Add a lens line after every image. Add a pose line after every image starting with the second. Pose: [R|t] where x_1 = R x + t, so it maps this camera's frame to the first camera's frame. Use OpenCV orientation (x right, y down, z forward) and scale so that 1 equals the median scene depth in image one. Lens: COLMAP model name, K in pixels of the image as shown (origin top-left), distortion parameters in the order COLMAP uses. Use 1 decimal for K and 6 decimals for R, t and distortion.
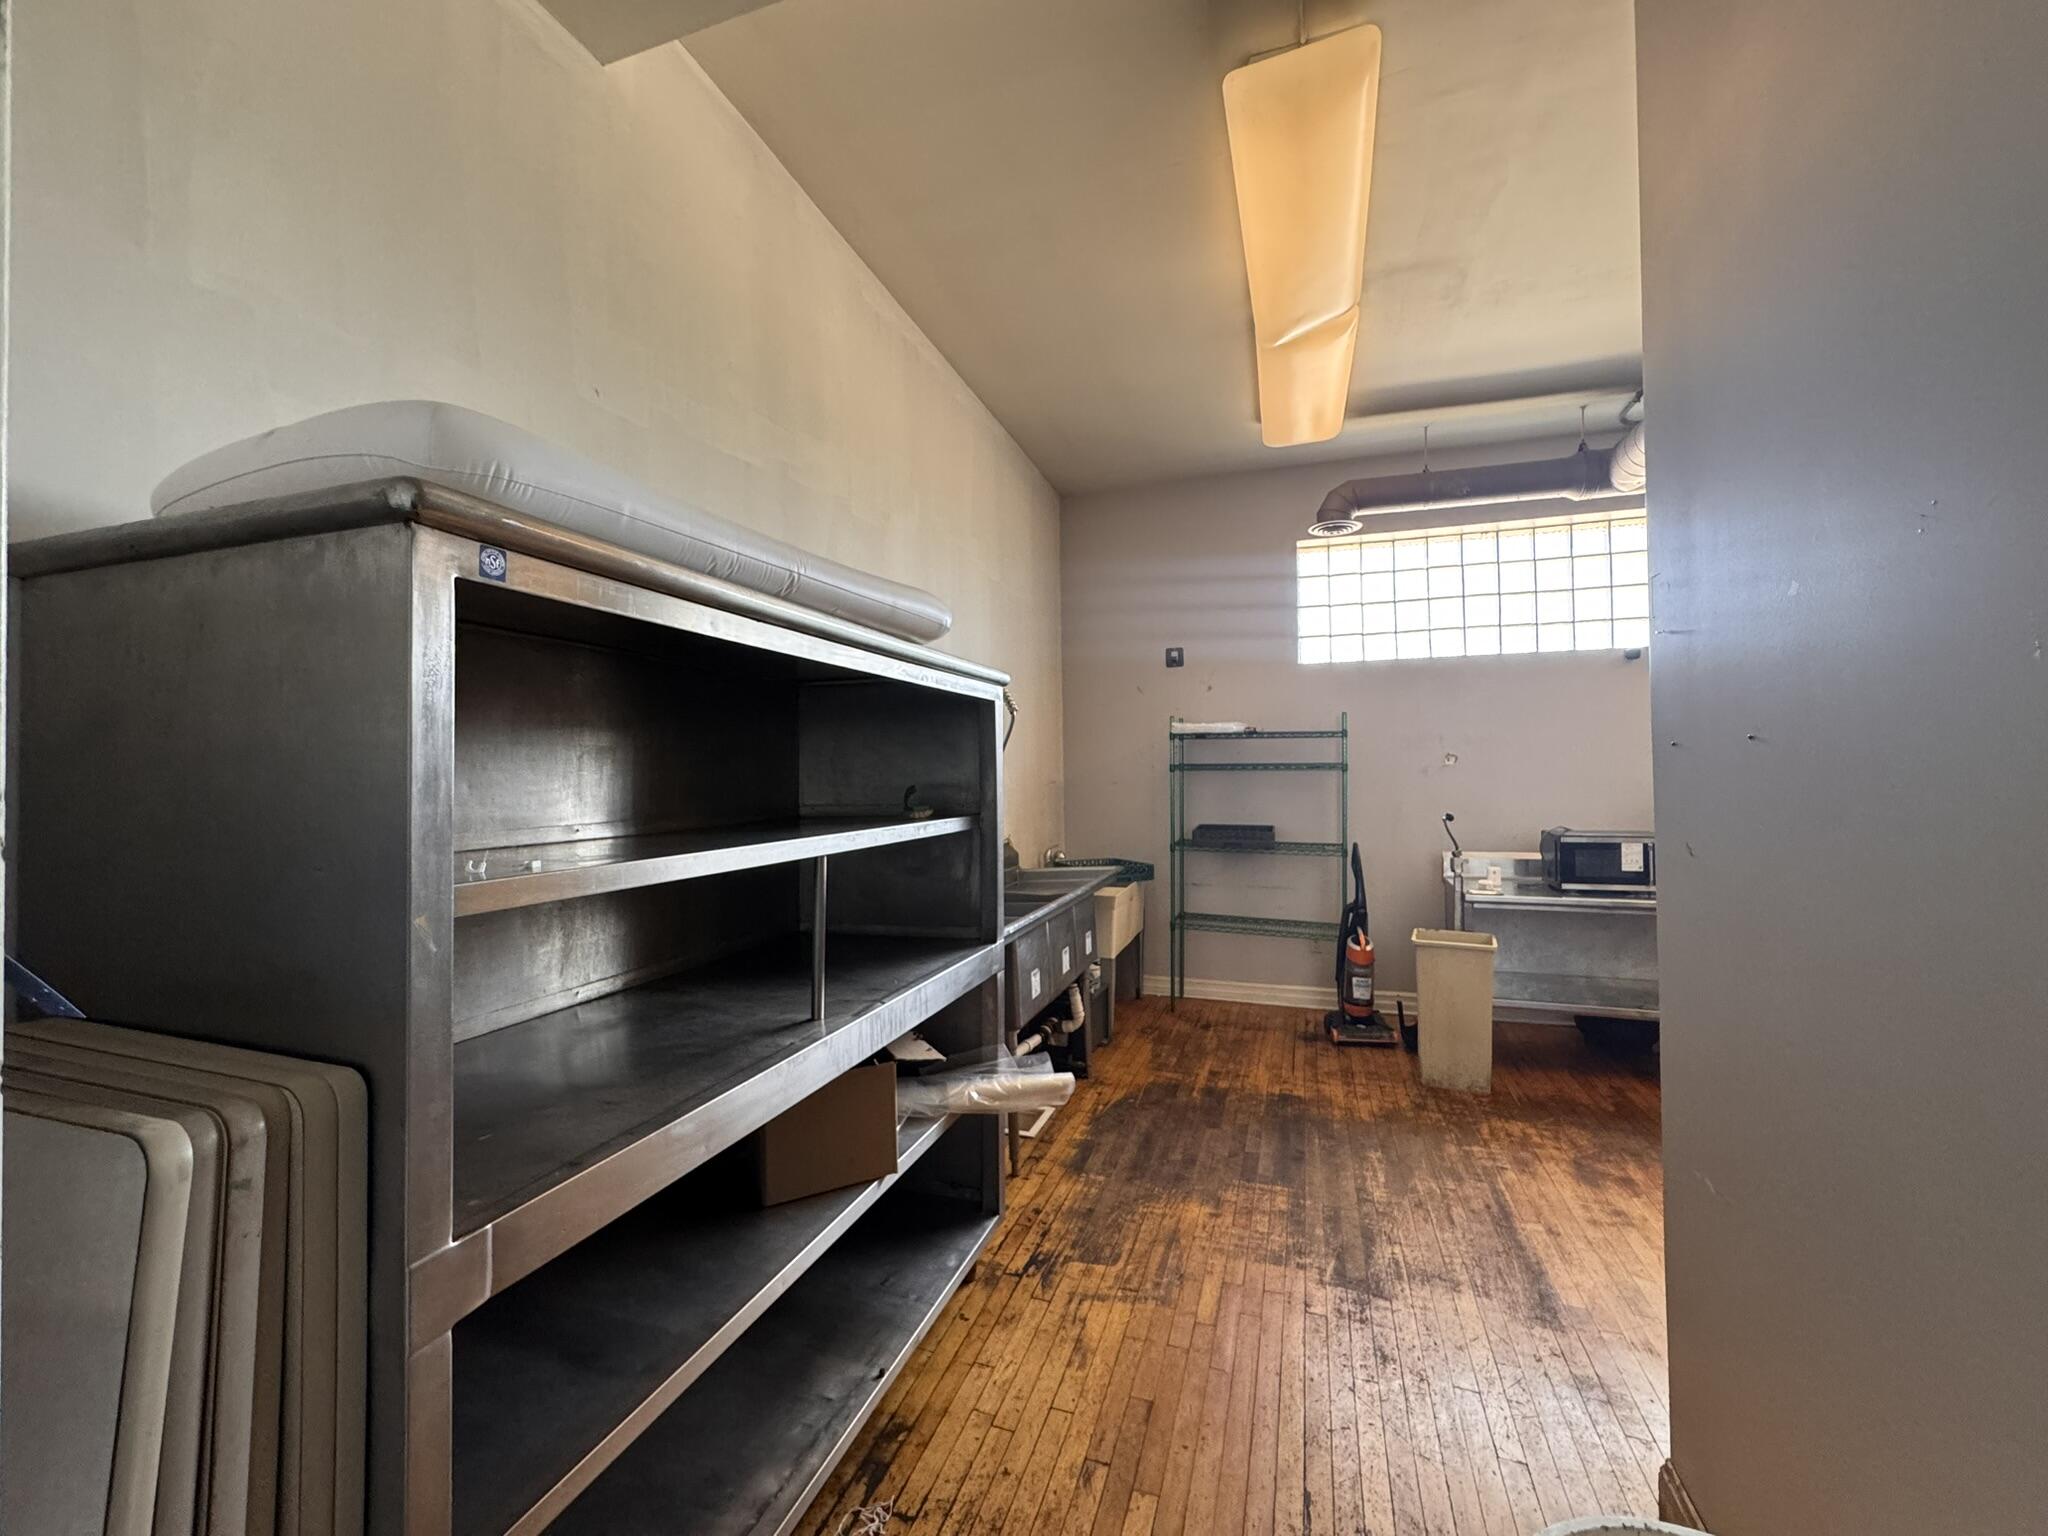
lens RADIAL K [[821.5, 0, 1032.7], [0, 821.5, 763.2], [0, 0, 1]] dist [-0.003657, 0.000957]
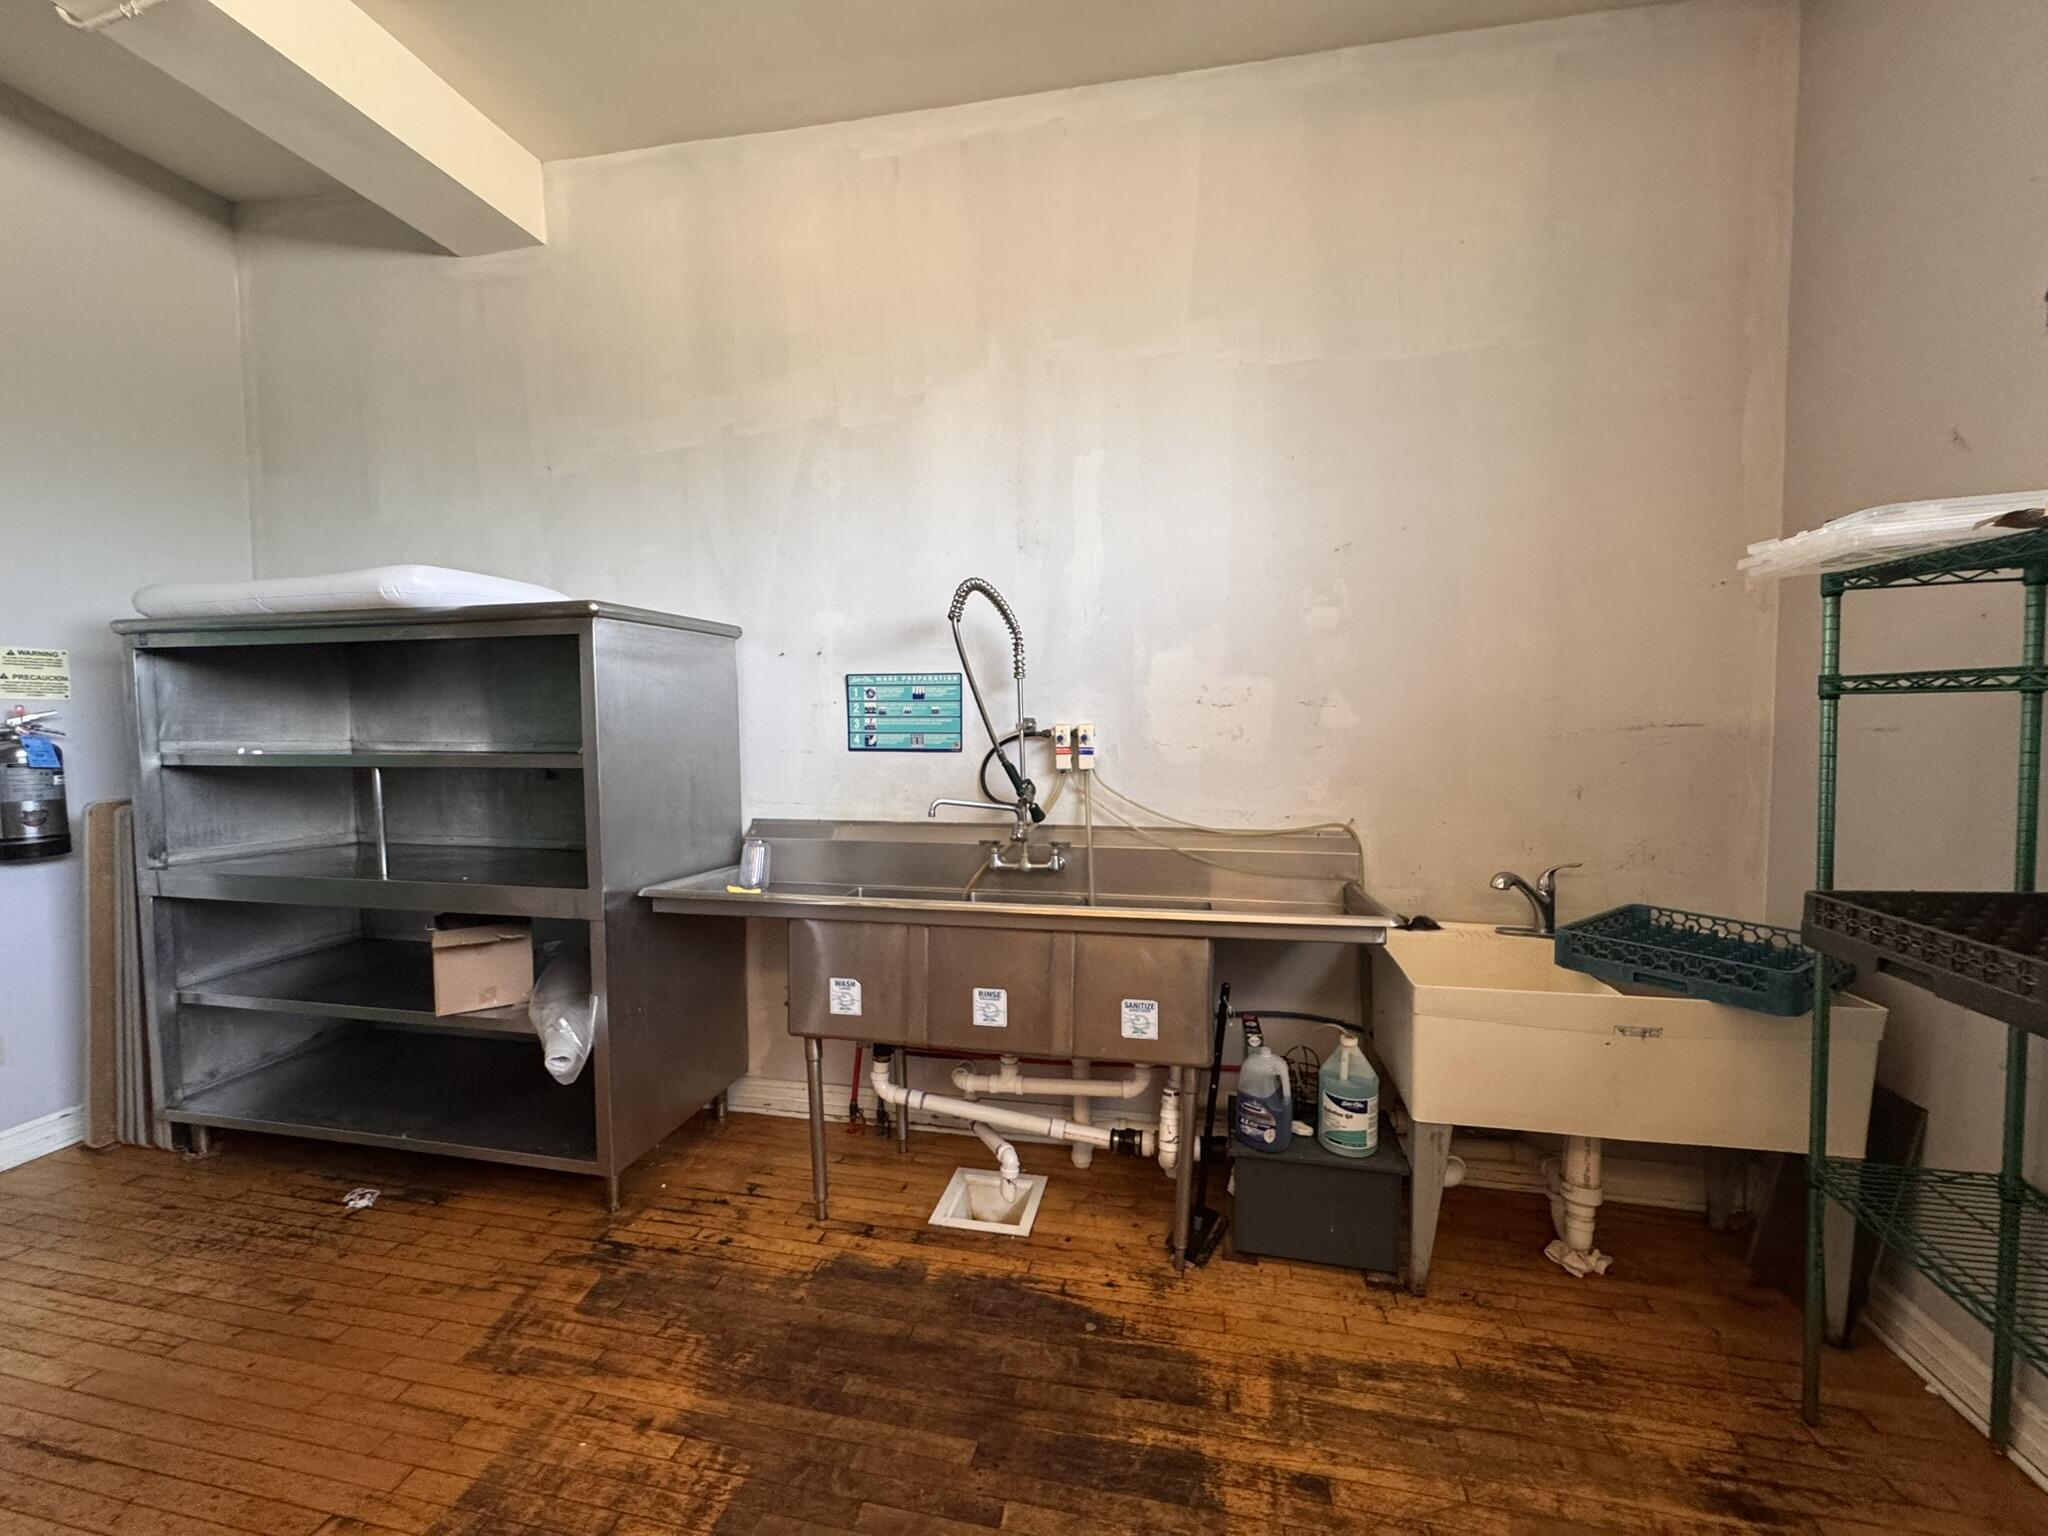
lens RADIAL K [[821.5, 0, 1029.8], [0, 821.5, 768.0], [0, 0, 1]] dist [-0.003657, 0.000957]
pose [[0.112874, 0.070244, -0.991123, 0.481468], [0.021125, 0.997103, 0.073073, 0.008189], [0.993385, -0.029185, 0.111063, 0.712586]]
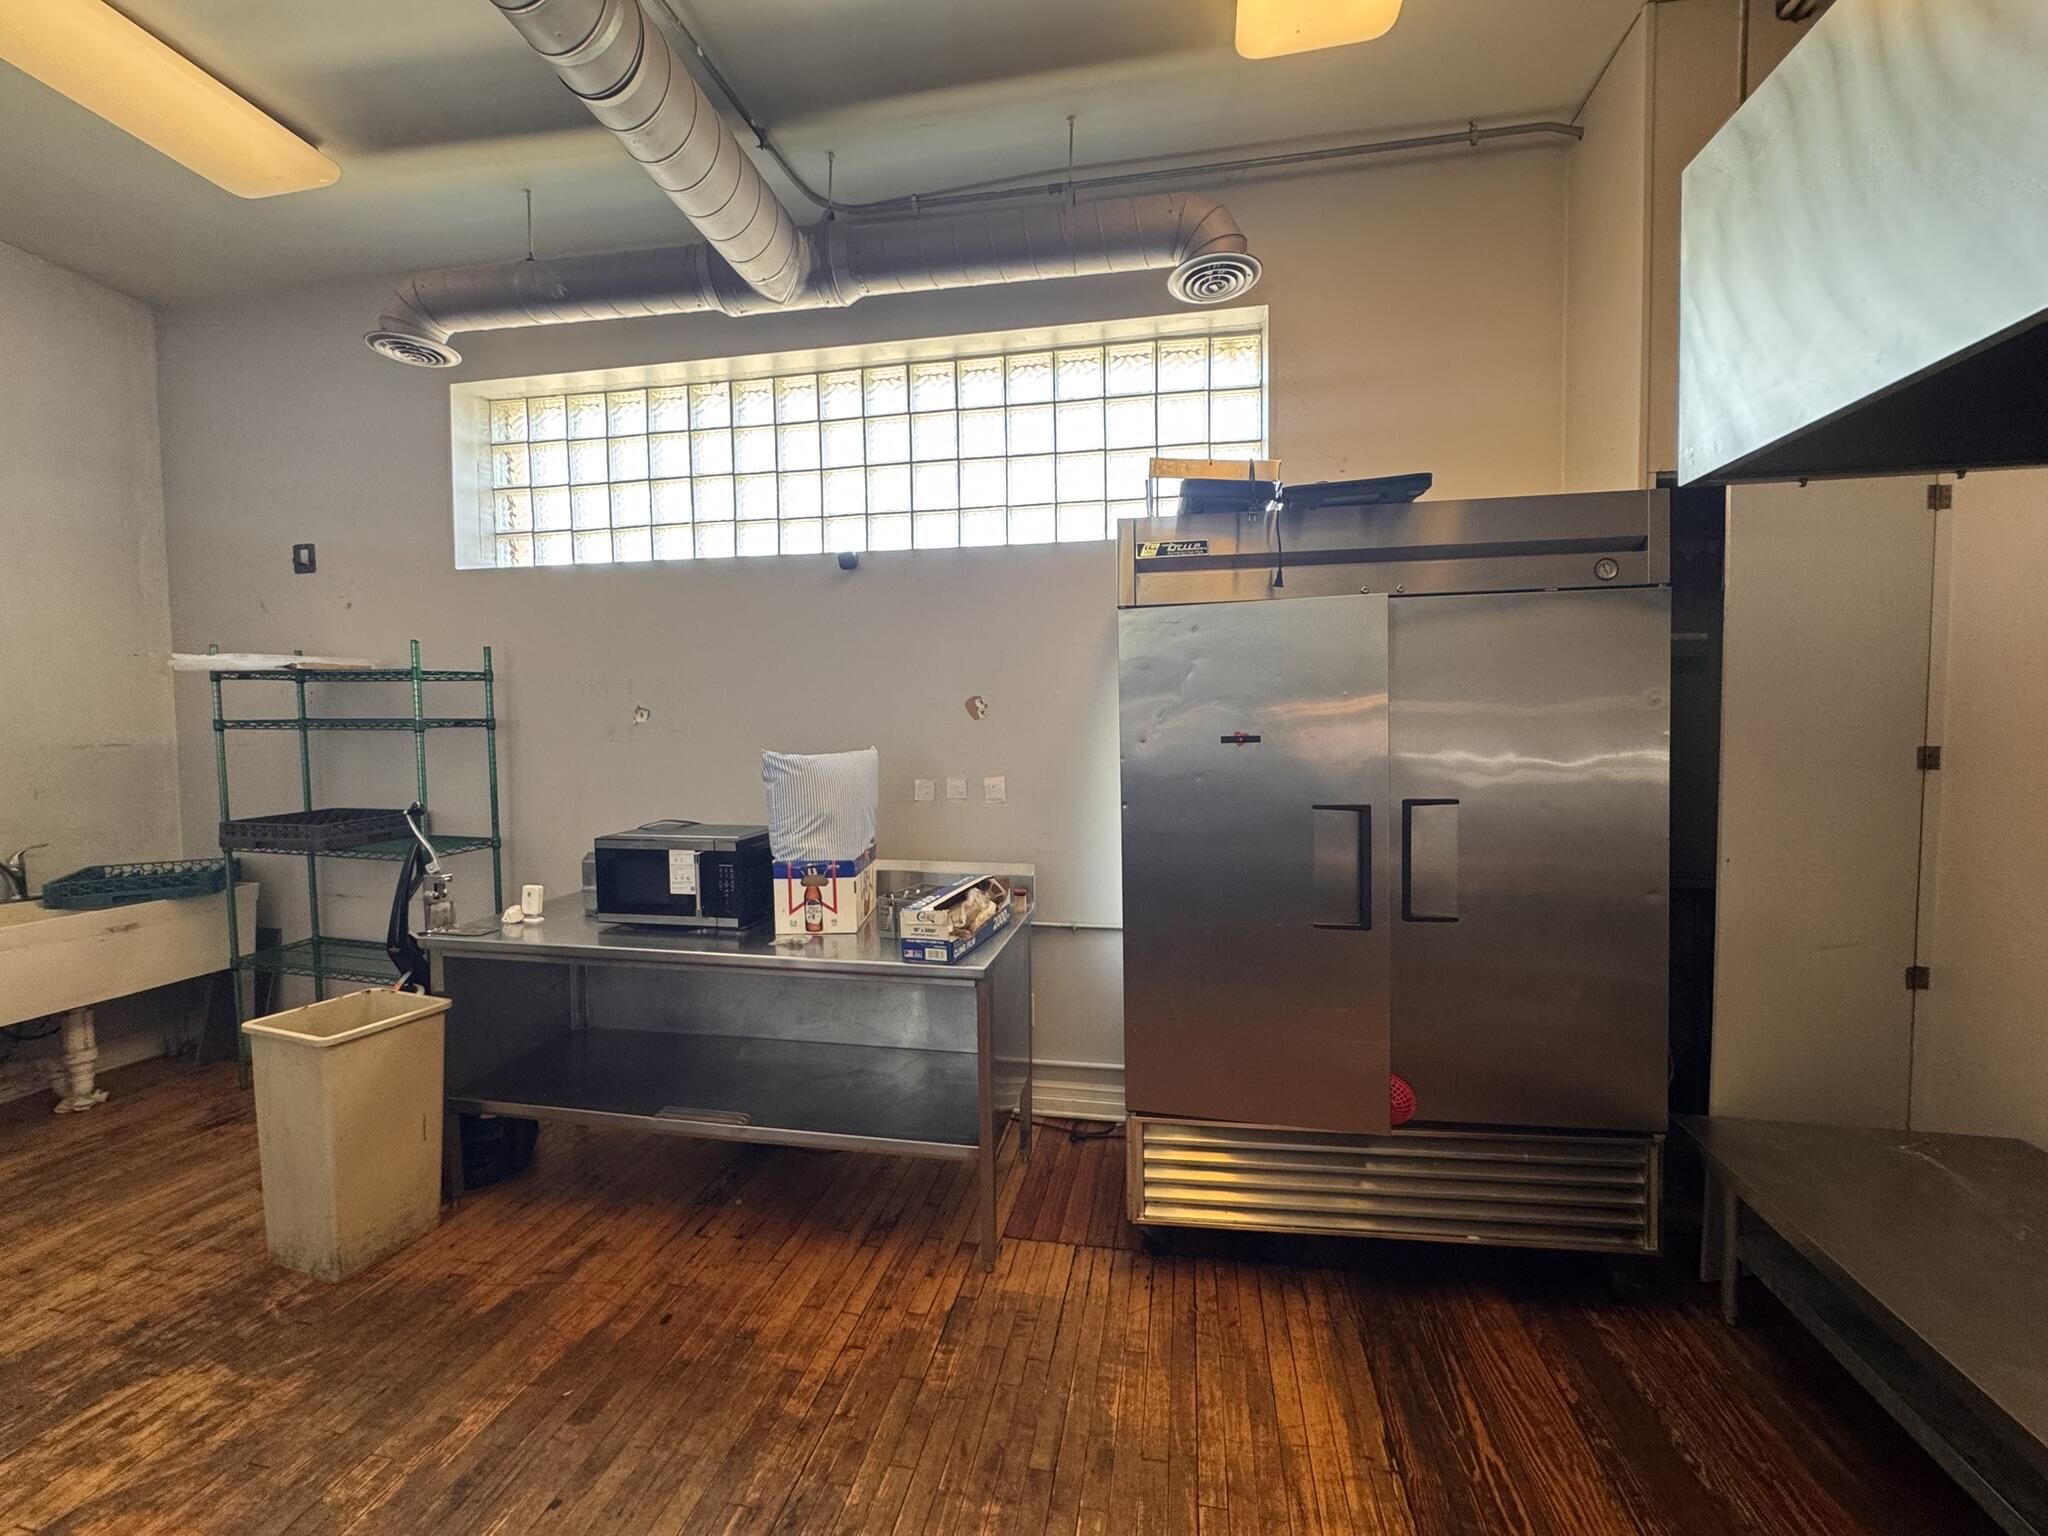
lens RADIAL K [[821.5, 0, 1024.0], [0, 821.5, 757.3], [0, 0, 1]] dist [-0.003657, 0.000957]
pose [[0.990827, -0.000022, 0.135137, 0.767680], [-0.006951, 0.998668, 0.051123, -0.006742], [-0.134958, -0.051593, 0.989507, 0.291497]]
